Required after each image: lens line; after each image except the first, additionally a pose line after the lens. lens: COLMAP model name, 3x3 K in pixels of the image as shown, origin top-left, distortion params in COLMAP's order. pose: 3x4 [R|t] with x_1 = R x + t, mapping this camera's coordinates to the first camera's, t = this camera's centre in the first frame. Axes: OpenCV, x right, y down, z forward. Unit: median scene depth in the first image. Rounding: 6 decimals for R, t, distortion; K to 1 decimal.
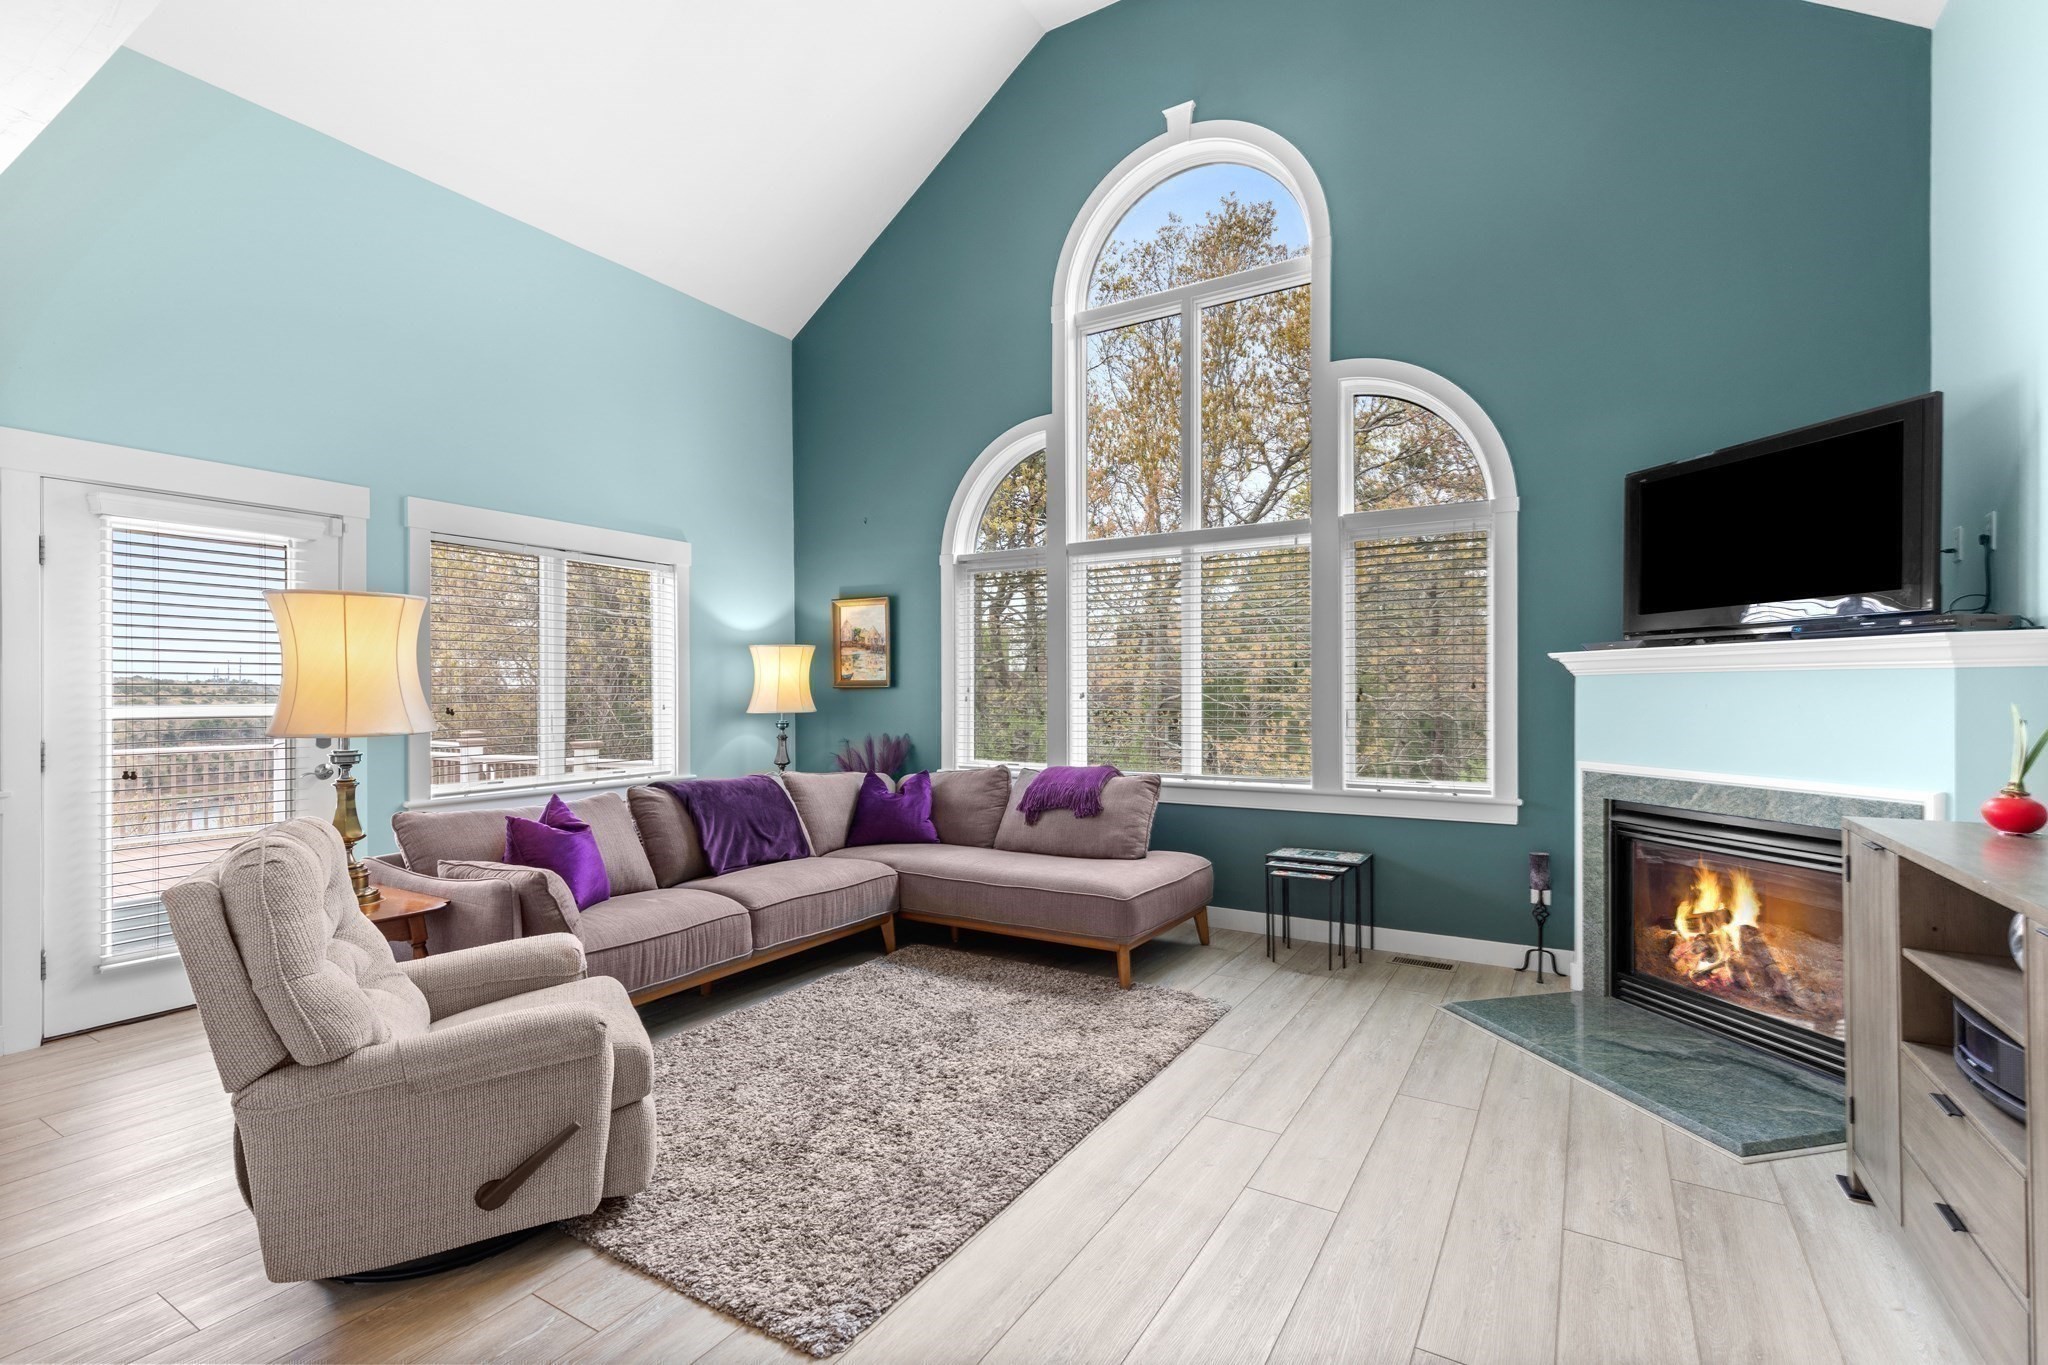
lens RADIAL K [[922.7, 0, 1032.5], [0, 922.7, 683.7], [0, 0, 1]] dist [0.003864, 0.000459]
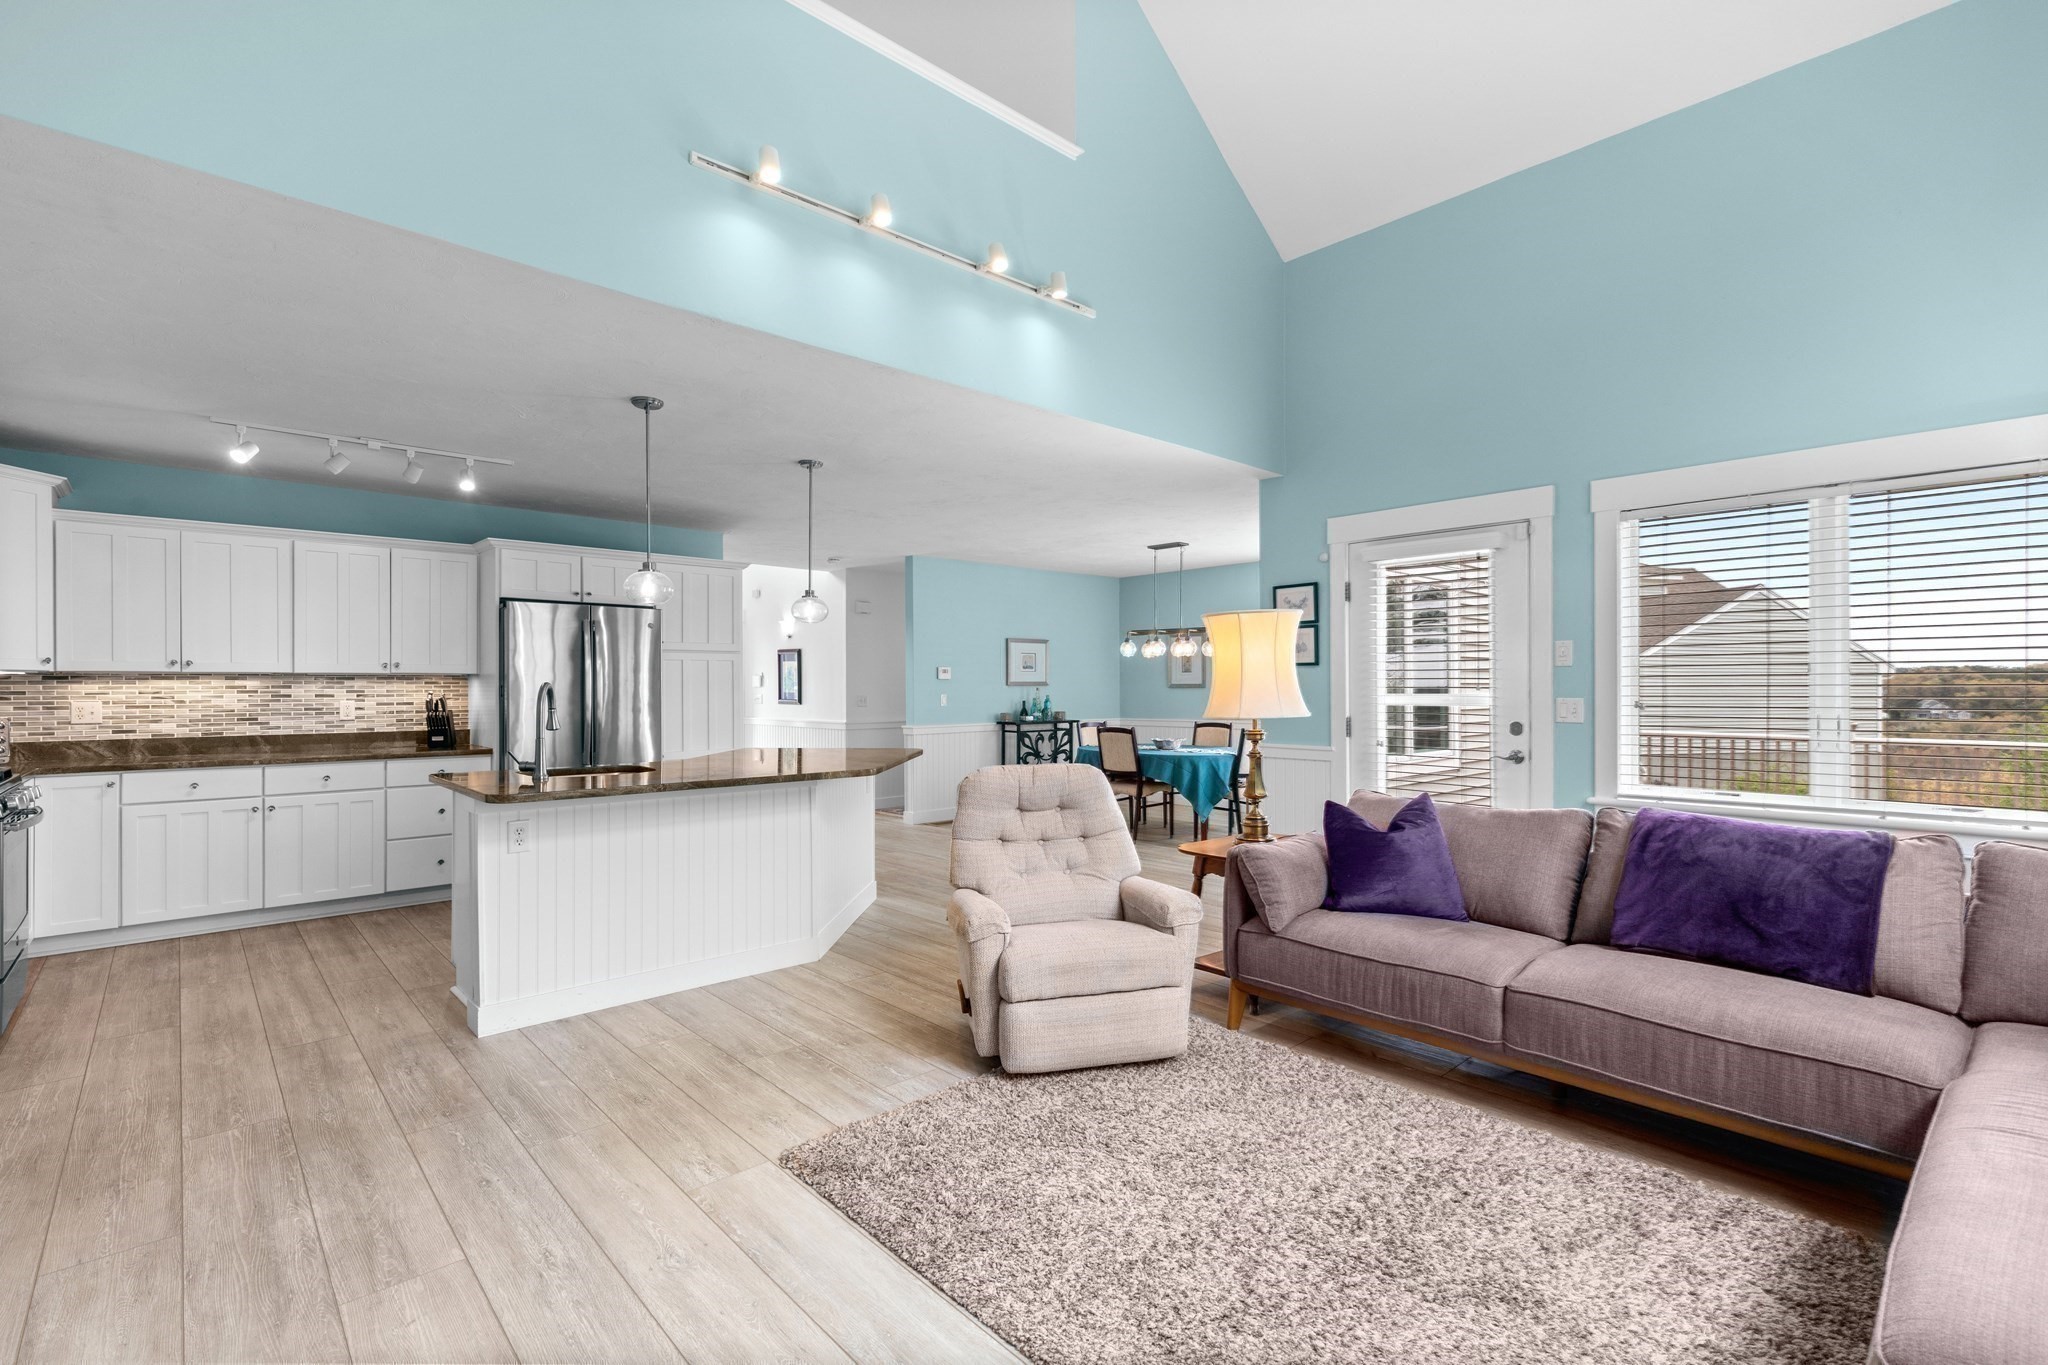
lens RADIAL K [[922.7, 0, 1032.5], [0, 922.7, 683.7], [0, 0, 1]] dist [0.003864, 0.000459]
pose [[-0.273179, 0.003304, -0.961958, 0.457347], [0.011878, 0.999929, 0.000061, 0.002373], [0.961890, -0.011409, -0.273199, 0.784483]]
